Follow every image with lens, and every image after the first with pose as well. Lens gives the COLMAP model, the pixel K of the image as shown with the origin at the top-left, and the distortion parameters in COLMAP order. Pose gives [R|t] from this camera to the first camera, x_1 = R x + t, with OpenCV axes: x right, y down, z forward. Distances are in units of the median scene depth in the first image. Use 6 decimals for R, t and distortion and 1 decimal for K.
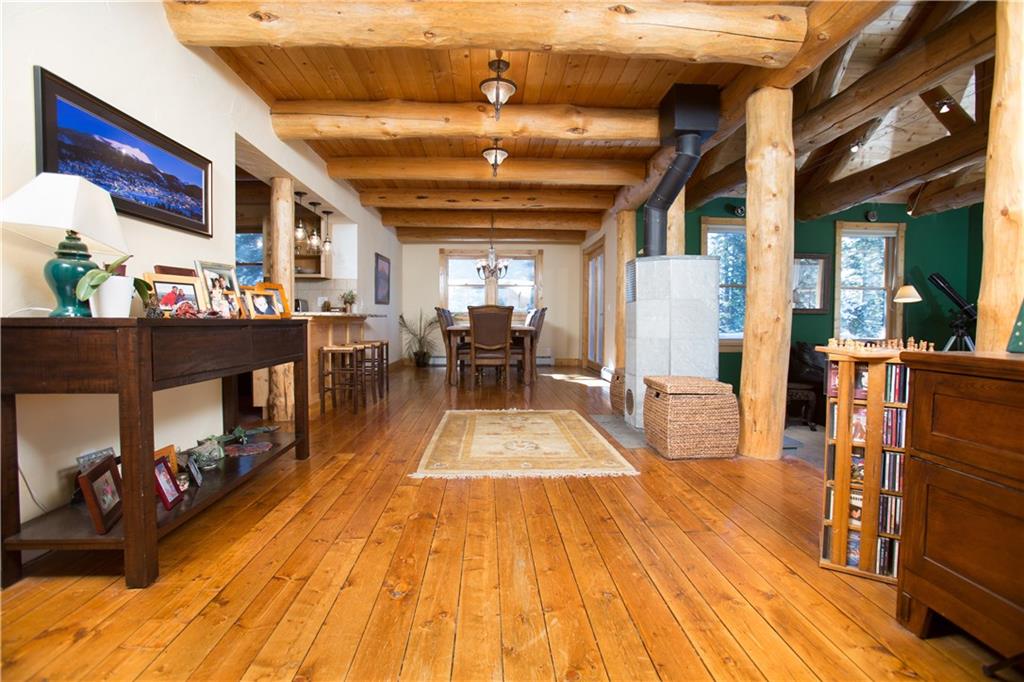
lens RADIAL K [[469.1, 0, 511.3], [0, 469.1, 337.0], [0, 0, 1]] dist [-0.067060, 0.026782]
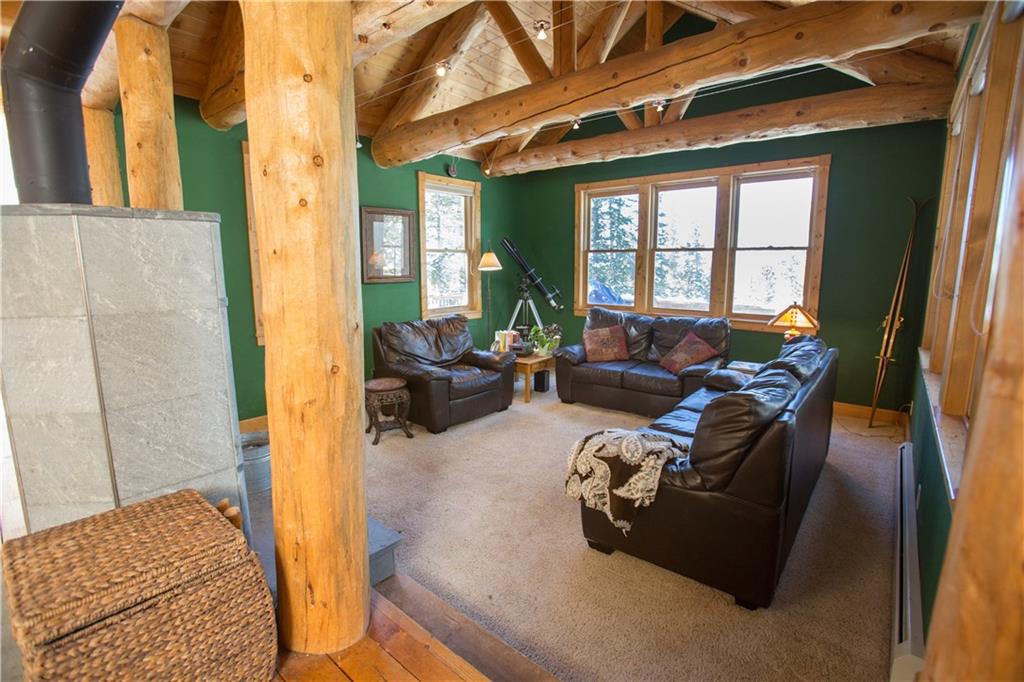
lens RADIAL K [[469.1, 0, 511.3], [0, 469.1, 337.0], [0, 0, 1]] dist [-0.067060, 0.026782]
pose [[0.685372, -0.118085, 0.718555, 0.242885], [0.031817, 0.990678, 0.132457, -0.081047], [-0.727498, -0.067921, 0.682740, 0.366497]]
